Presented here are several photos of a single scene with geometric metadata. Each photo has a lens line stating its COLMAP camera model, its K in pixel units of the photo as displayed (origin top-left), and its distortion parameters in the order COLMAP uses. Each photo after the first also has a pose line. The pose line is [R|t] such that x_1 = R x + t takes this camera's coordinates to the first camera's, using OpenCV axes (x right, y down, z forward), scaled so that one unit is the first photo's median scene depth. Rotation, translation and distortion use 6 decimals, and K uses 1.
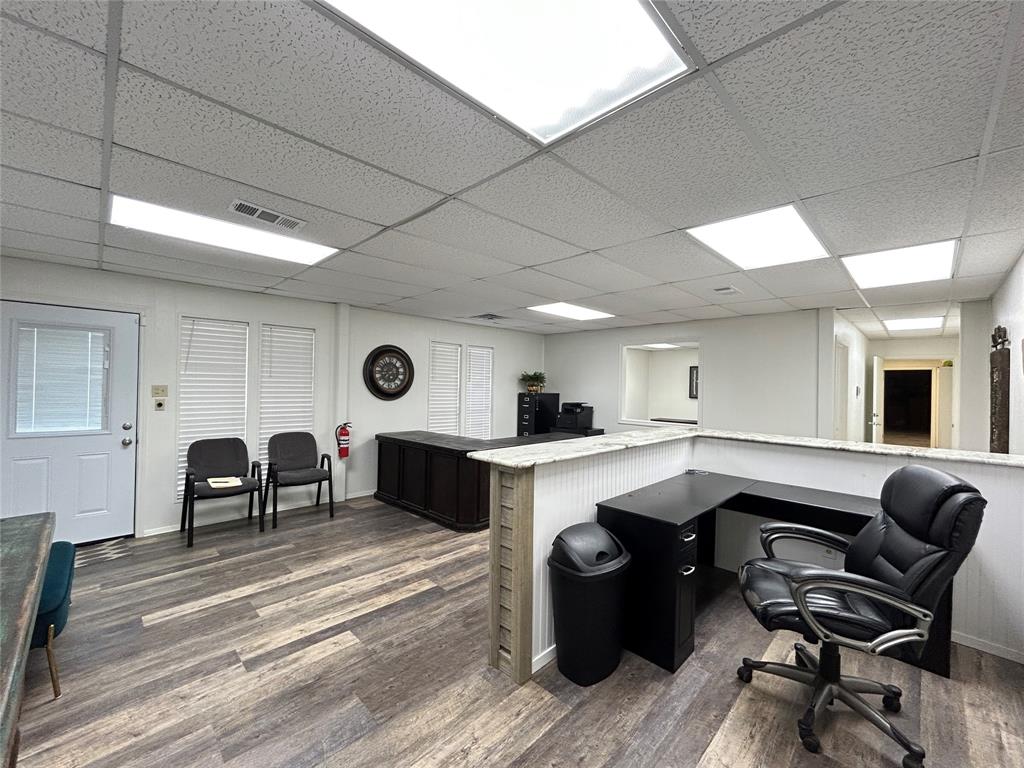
lens RADIAL K [[416.4, 0, 511.1], [0, 416.4, 383.6], [0, 0, 1]] dist [-0.000946, 0.000860]
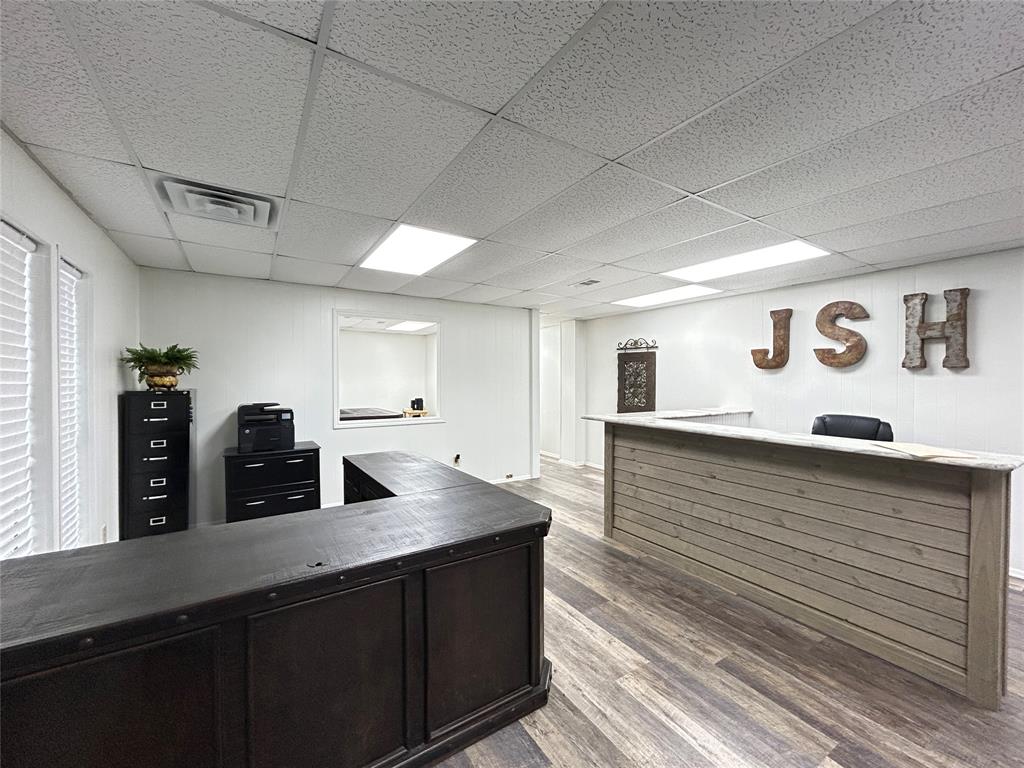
lens RADIAL K [[416.4, 0, 511.1], [0, 416.4, 383.6], [0, 0, 1]] dist [-0.000946, 0.000860]
pose [[0.217026, -0.030237, 0.975697, -0.744668], [-0.001366, 0.999510, 0.031279, -0.000431], [-0.976165, -0.008121, 0.216878, 1.254960]]
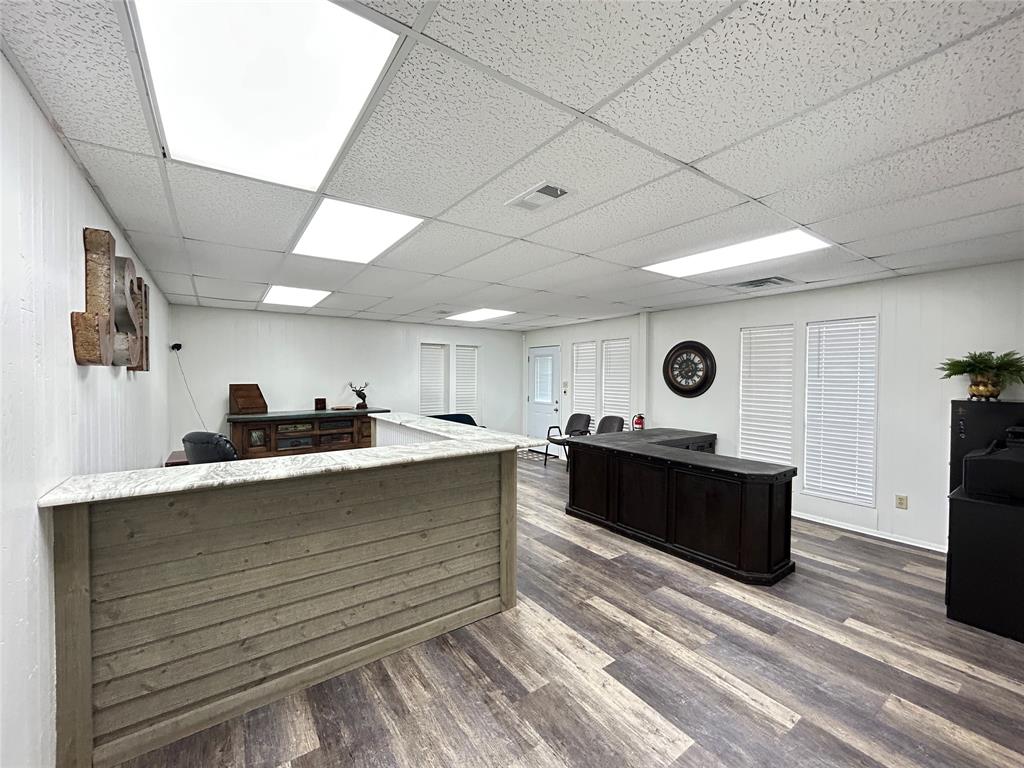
lens RADIAL K [[416.4, 0, 511.1], [0, 416.4, 383.6], [0, 0, 1]] dist [-0.000946, 0.000860]
pose [[-0.168856, 0.000697, -0.985640, 1.366968], [-0.004472, 0.999989, 0.001473, 0.014873], [0.985631, 0.004657, -0.168851, 1.385005]]
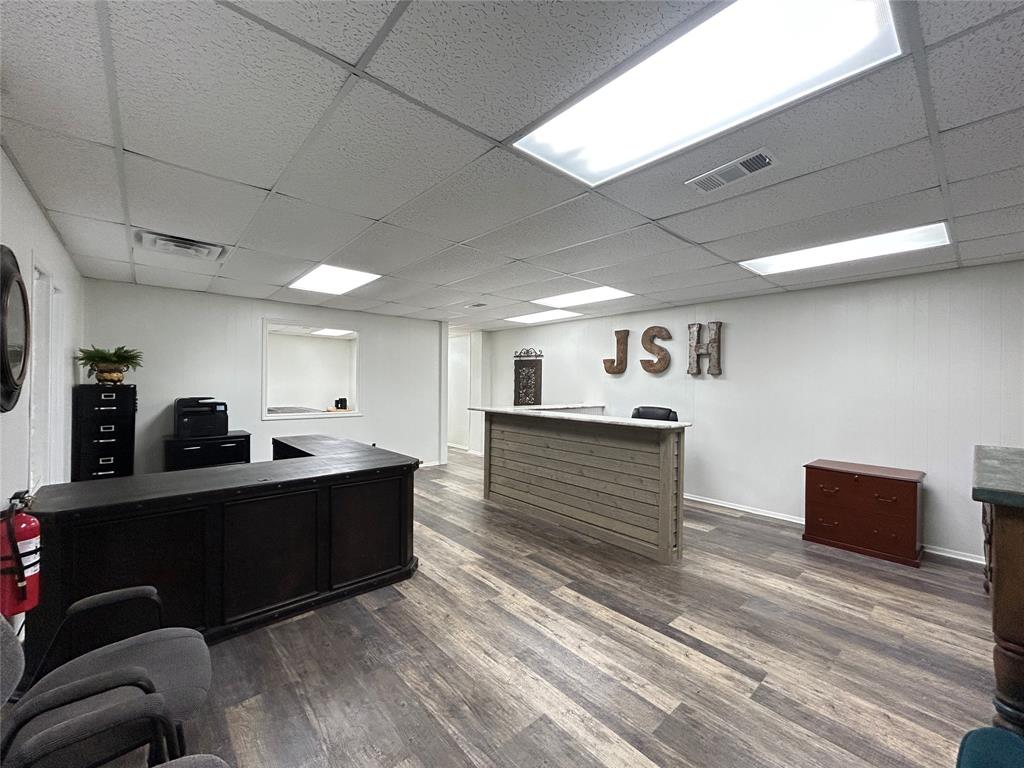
lens RADIAL K [[416.4, 0, 511.1], [0, 416.4, 383.6], [0, 0, 1]] dist [-0.000946, 0.000860]
pose [[0.064691, -0.017532, 0.997751, -1.101015], [-0.014471, 0.999724, 0.018505, 0.008130], [-0.997800, -0.015635, 0.064419, 1.046015]]
